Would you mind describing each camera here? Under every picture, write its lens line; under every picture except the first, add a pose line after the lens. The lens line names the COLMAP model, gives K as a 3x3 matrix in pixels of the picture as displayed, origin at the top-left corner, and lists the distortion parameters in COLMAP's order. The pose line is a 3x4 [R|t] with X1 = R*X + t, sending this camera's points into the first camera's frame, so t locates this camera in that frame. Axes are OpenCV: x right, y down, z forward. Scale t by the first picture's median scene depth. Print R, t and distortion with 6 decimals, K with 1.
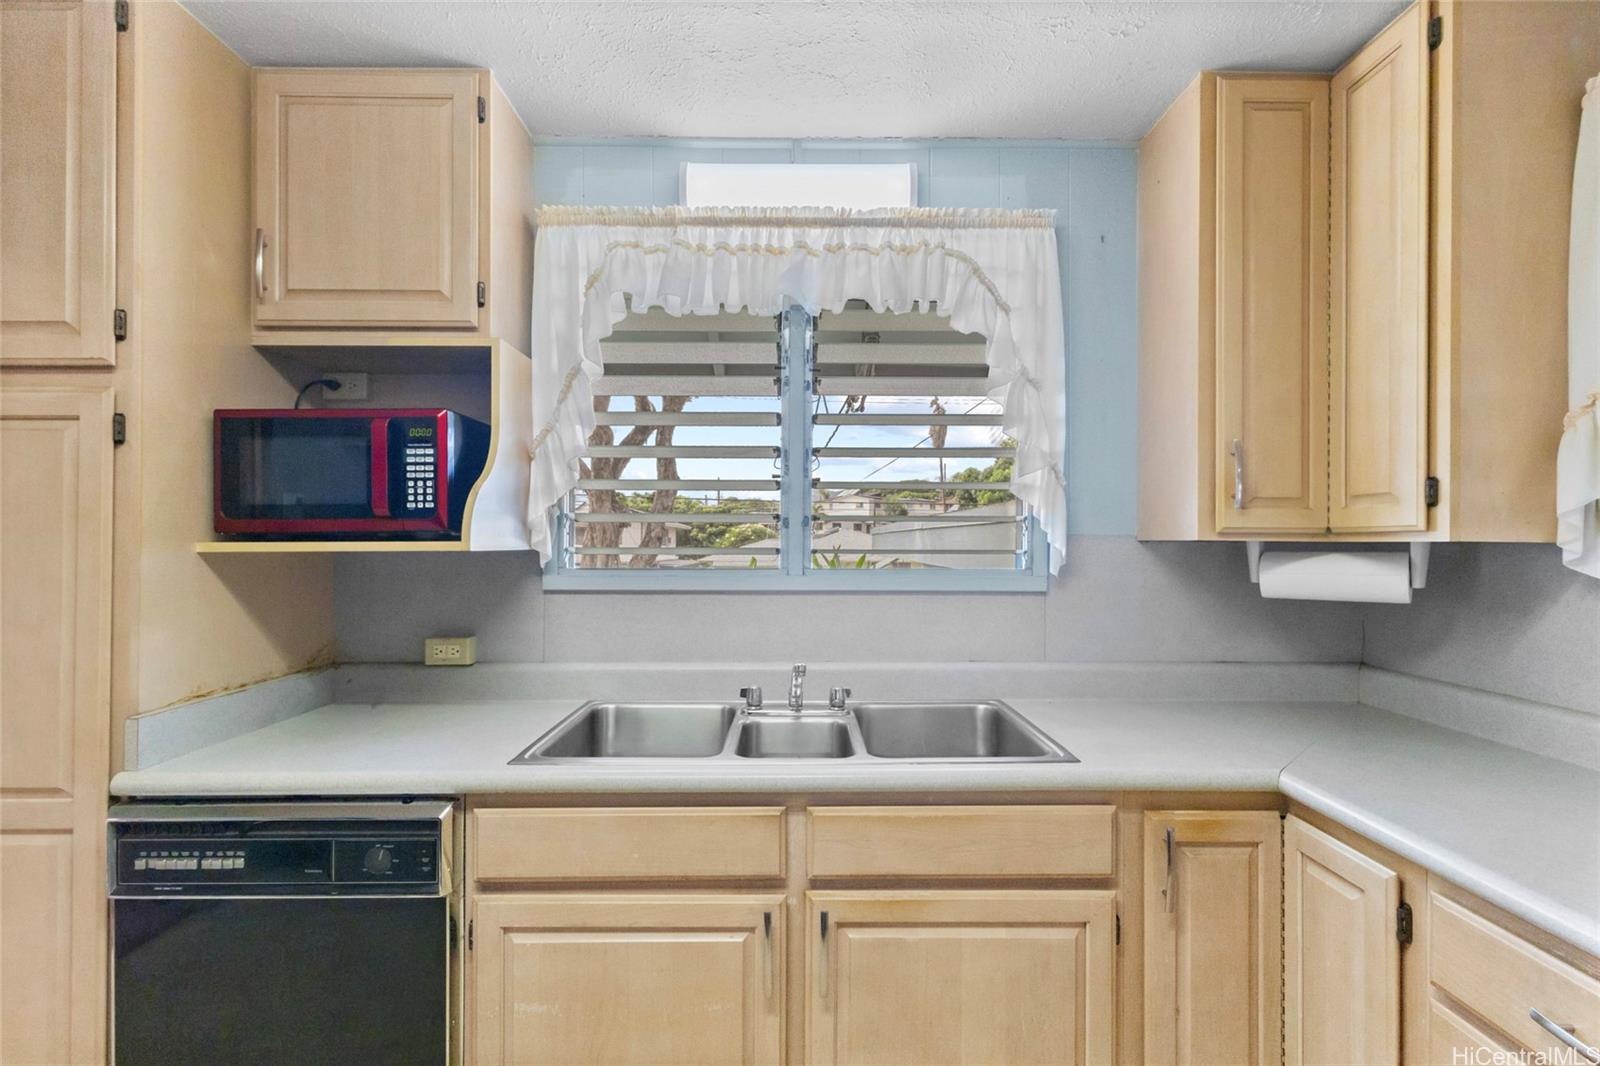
lens RADIAL K [[735.5, 0, 803.8], [0, 735.5, 540.2], [0, 0, 1]] dist [0.006250, 0.001098]
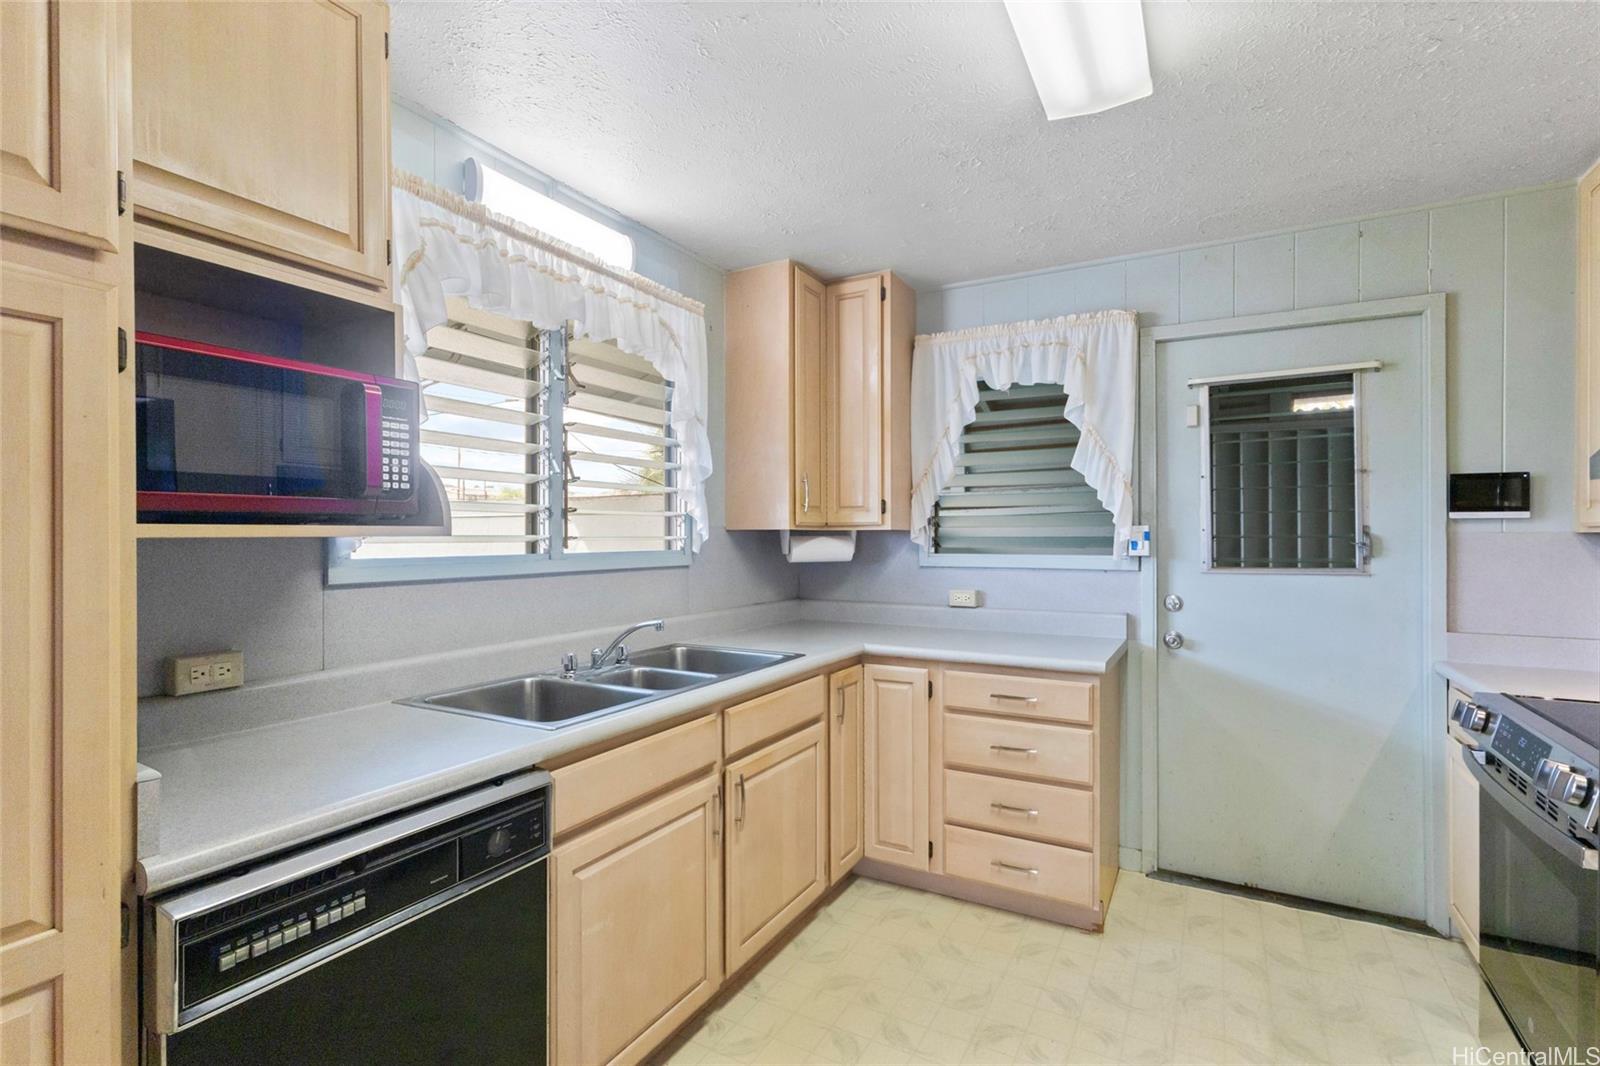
lens RADIAL K [[735.5, 0, 790.1], [0, 735.5, 535.9], [0, 0, 1]] dist [0.006250, 0.001098]
pose [[0.514187, -0.003034, 0.857673, -1.045388], [0.004548, 0.999989, 0.000811, 0.015743], [-0.857666, 0.003484, 0.514196, 0.122862]]
